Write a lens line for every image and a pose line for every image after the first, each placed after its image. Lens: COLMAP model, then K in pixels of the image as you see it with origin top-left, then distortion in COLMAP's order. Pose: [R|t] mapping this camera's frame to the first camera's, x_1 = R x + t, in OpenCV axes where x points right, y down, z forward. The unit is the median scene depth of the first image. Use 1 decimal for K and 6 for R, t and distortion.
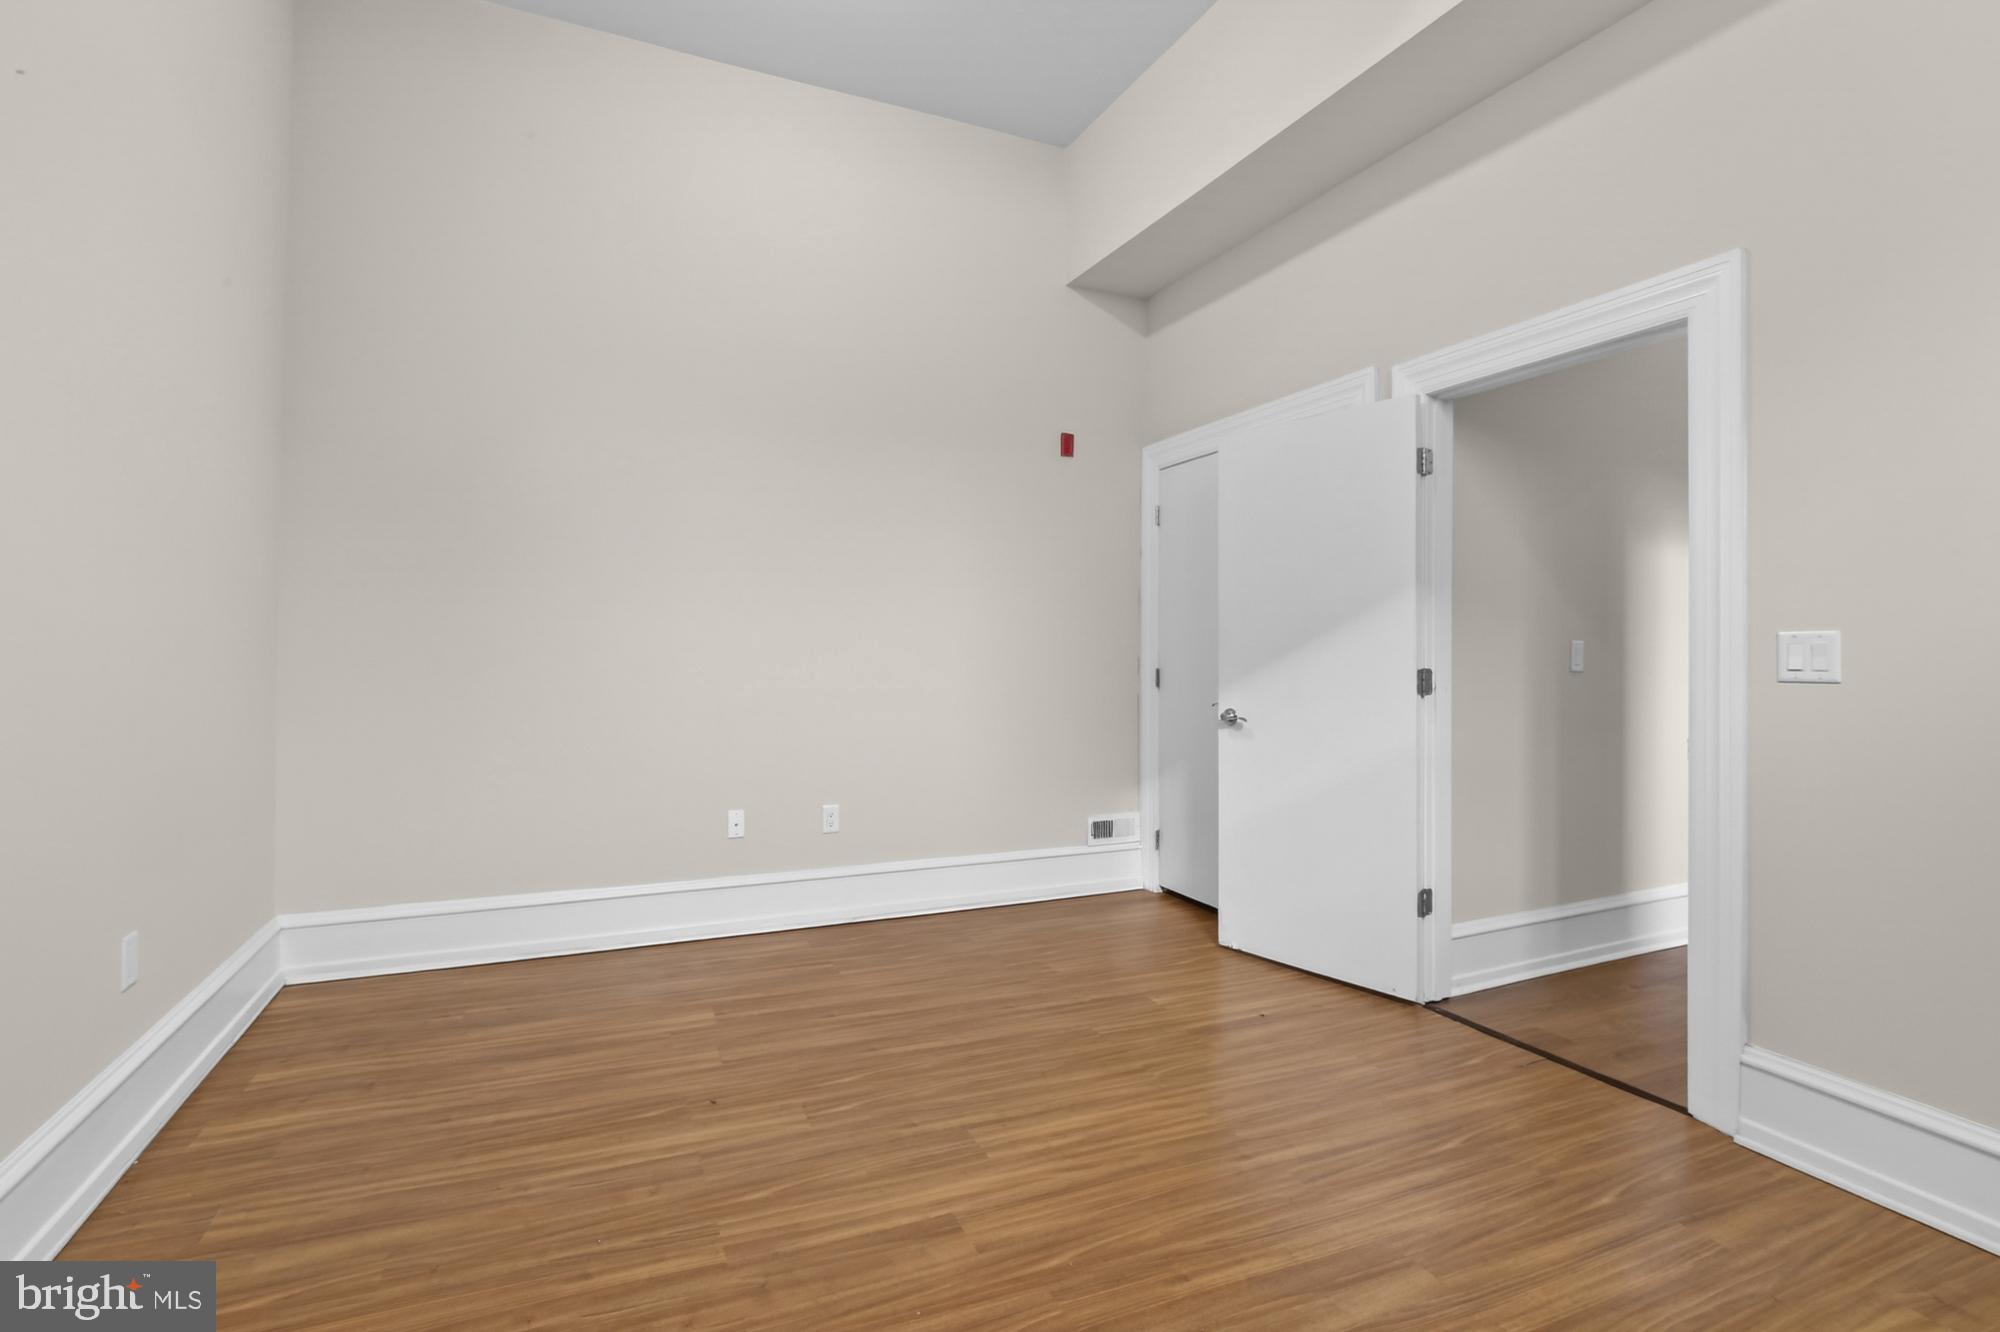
lens RADIAL K [[921.6, 0, 990.5], [0, 921.6, 658.9], [0, 0, 1]] dist [-0.028681, -0.000010]
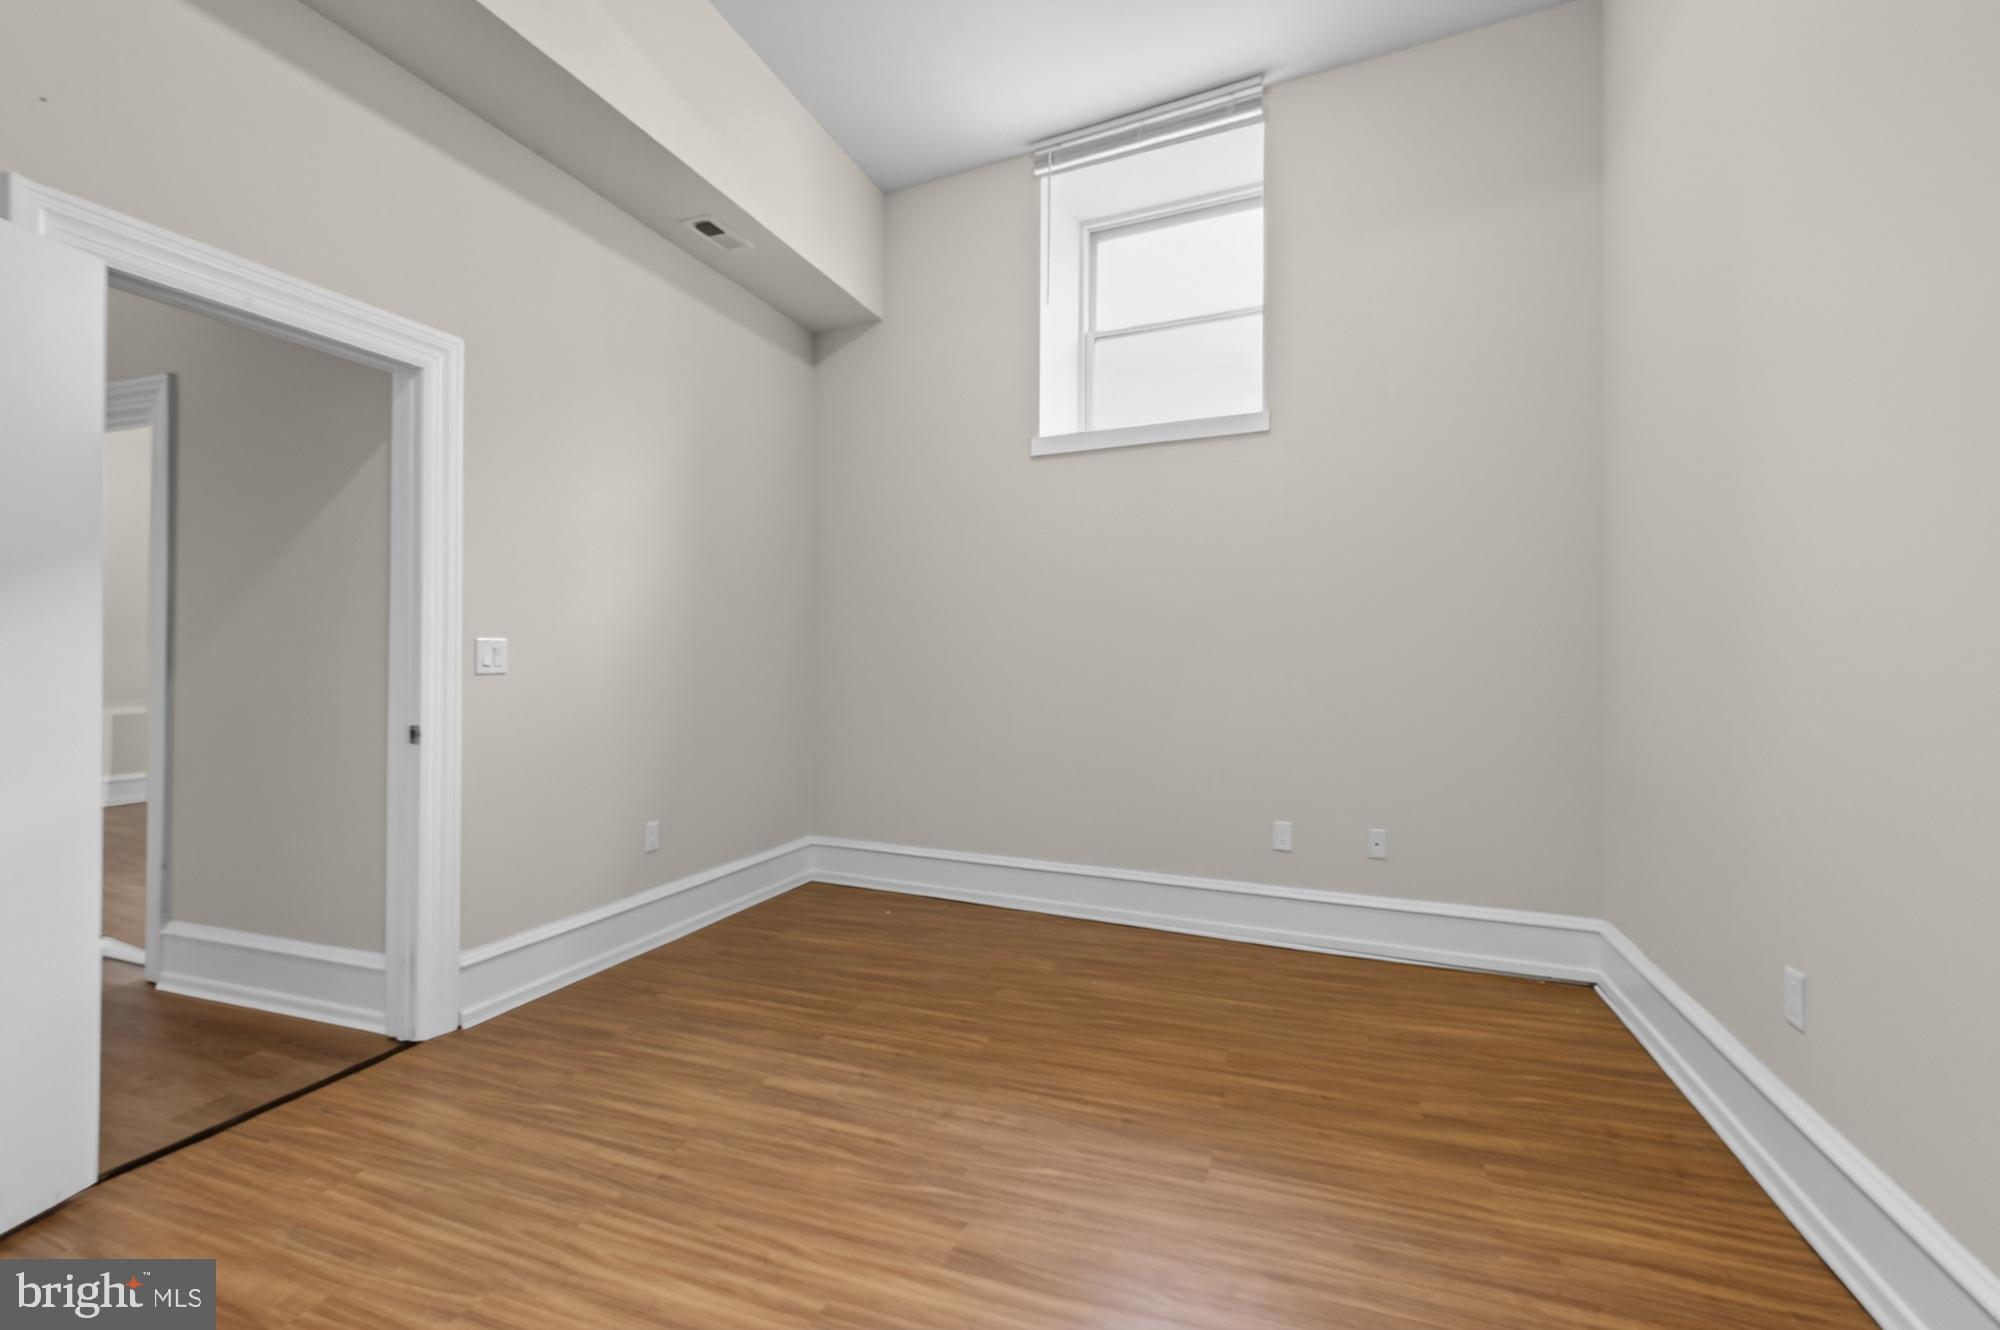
lens RADIAL K [[921.6, 0, 990.5], [0, 921.6, 657.9], [0, 0, 1]] dist [-0.028681, -0.000010]
pose [[-0.729105, -0.009751, 0.684333, -0.633730], [-0.003827, 0.999941, 0.010171, -0.016812], [-0.684391, 0.004797, -0.729099, 1.472130]]
